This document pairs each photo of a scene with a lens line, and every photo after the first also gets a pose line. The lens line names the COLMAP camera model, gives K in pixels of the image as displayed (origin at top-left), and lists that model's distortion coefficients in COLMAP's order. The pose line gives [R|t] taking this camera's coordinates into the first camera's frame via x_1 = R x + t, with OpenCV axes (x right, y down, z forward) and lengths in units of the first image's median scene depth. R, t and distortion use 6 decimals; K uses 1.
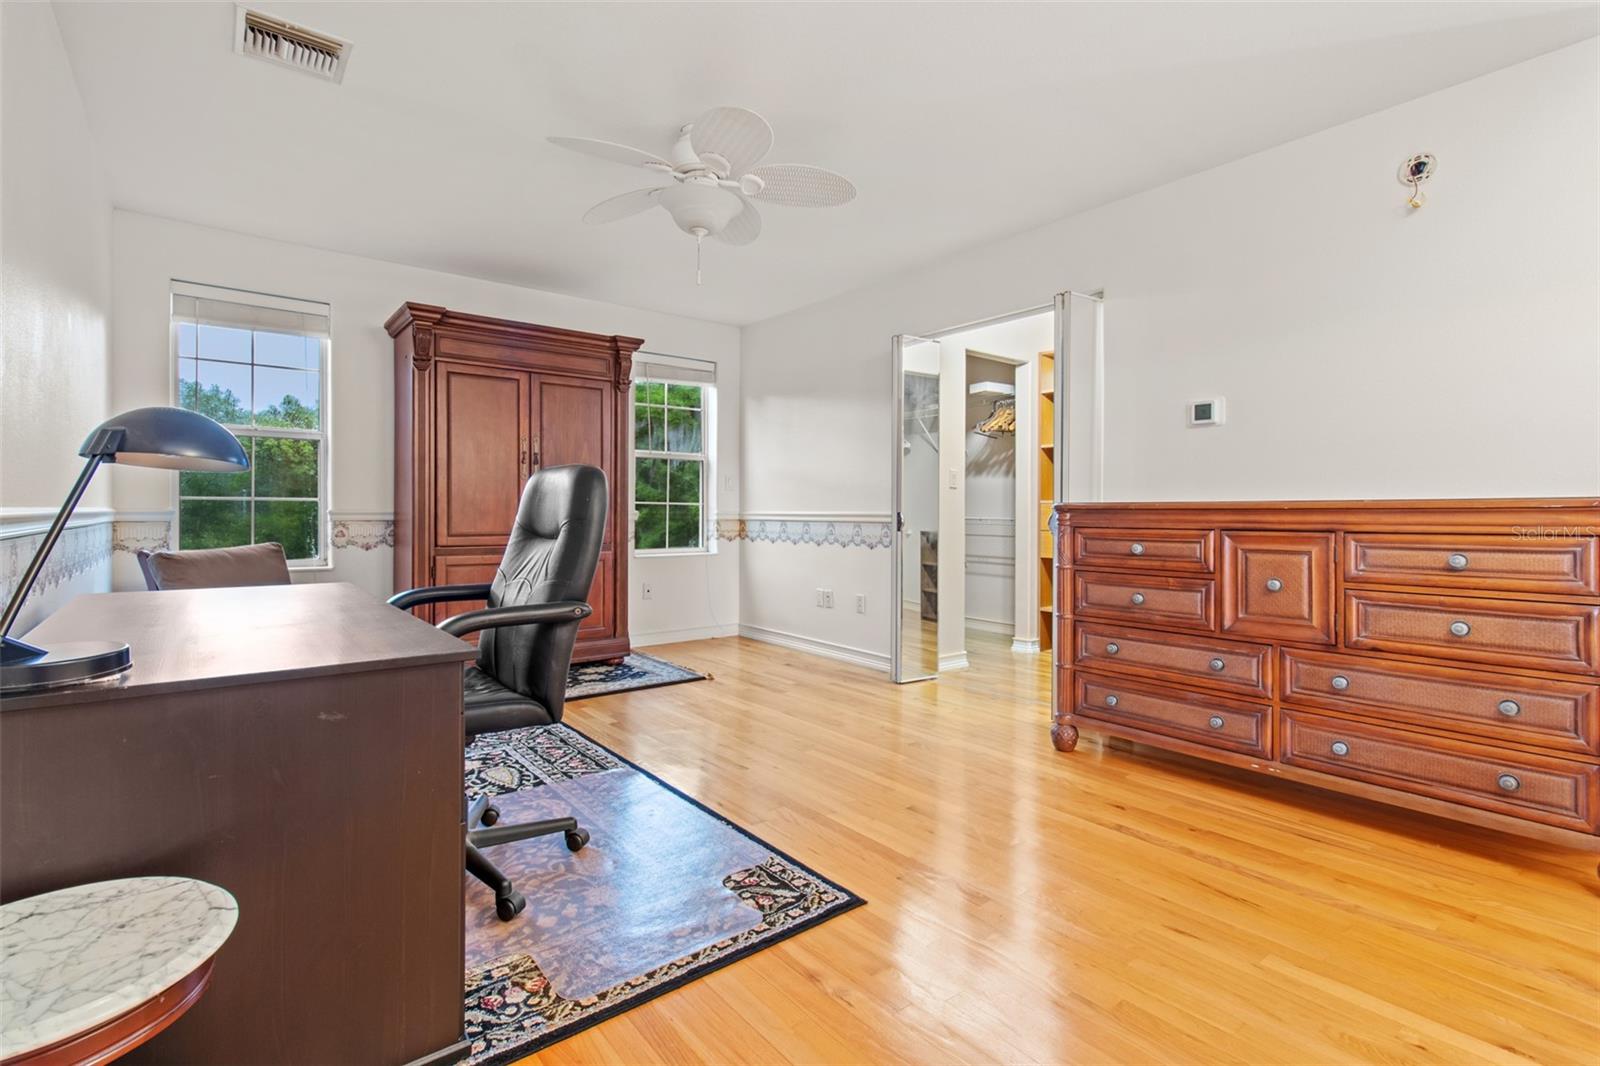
lens RADIAL K [[751.4, 0, 796.8], [0, 751.4, 520.8], [0, 0, 1]] dist [0.007194, 0.000805]
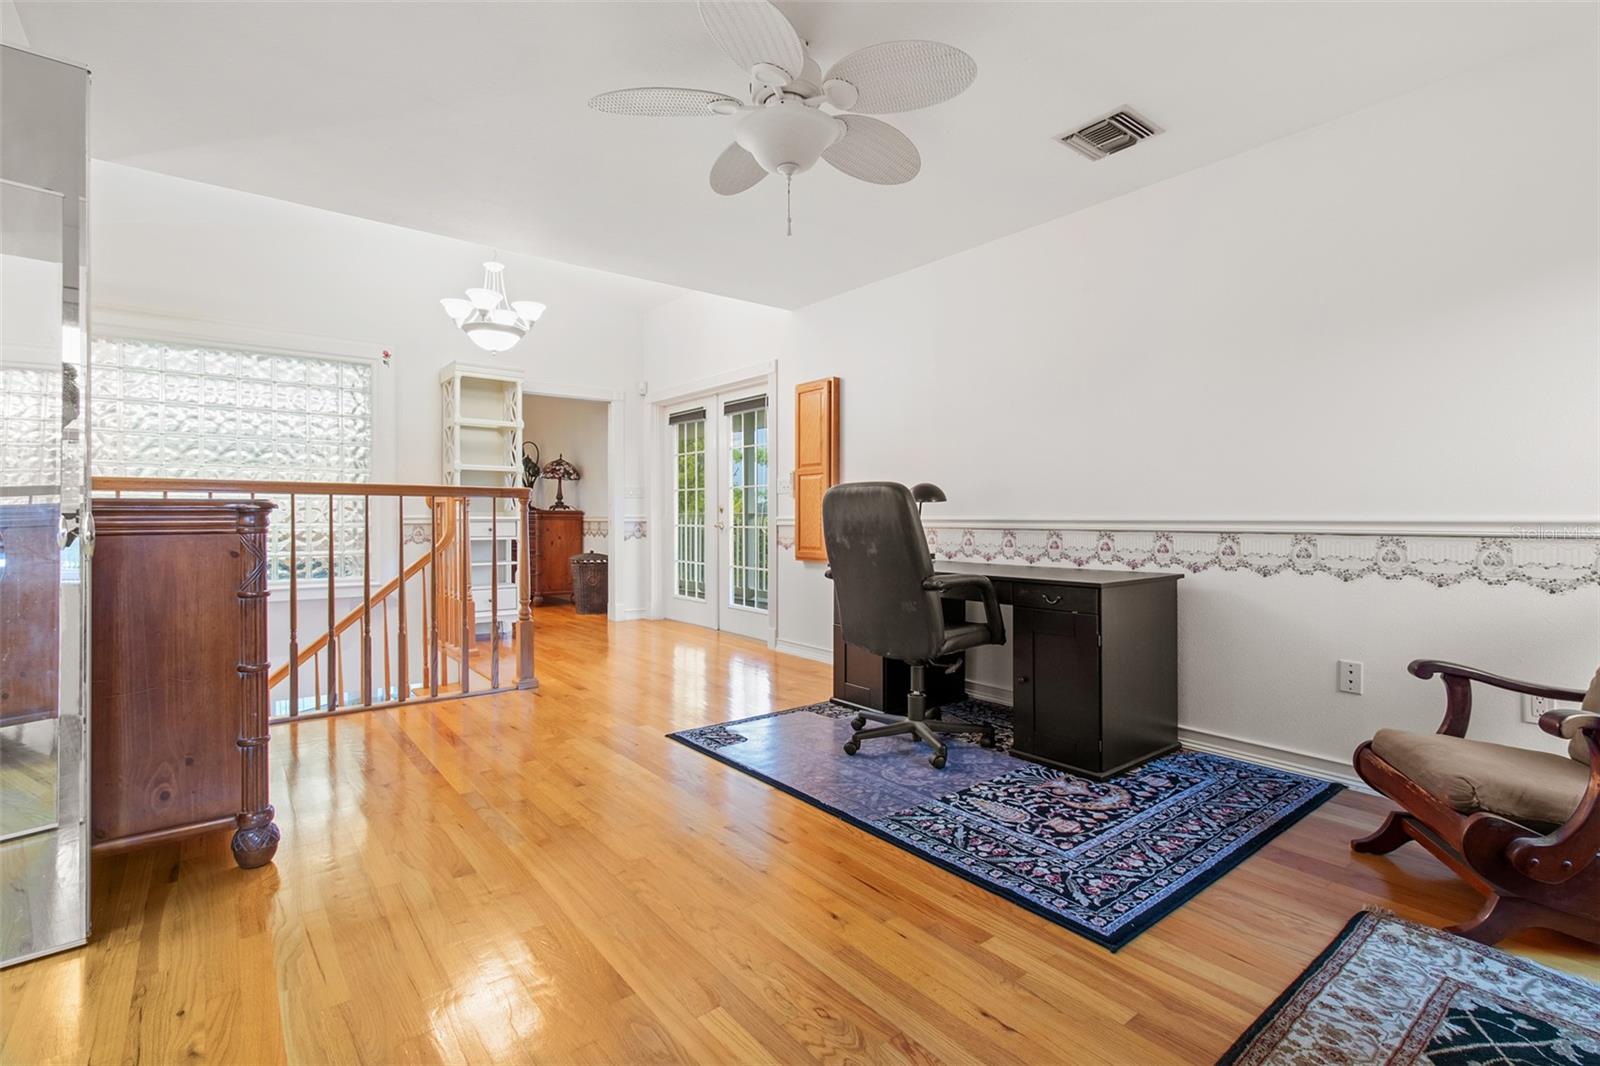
lens RADIAL K [[751.4, 0, 804.0], [0, 751.4, 520.9], [0, 0, 1]] dist [0.007194, 0.000805]
pose [[-0.999935, -0.001564, -0.011262, -0.144356], [-0.001833, 0.999713, 0.023893, -0.029820], [0.011222, 0.023912, -0.999651, 1.870760]]
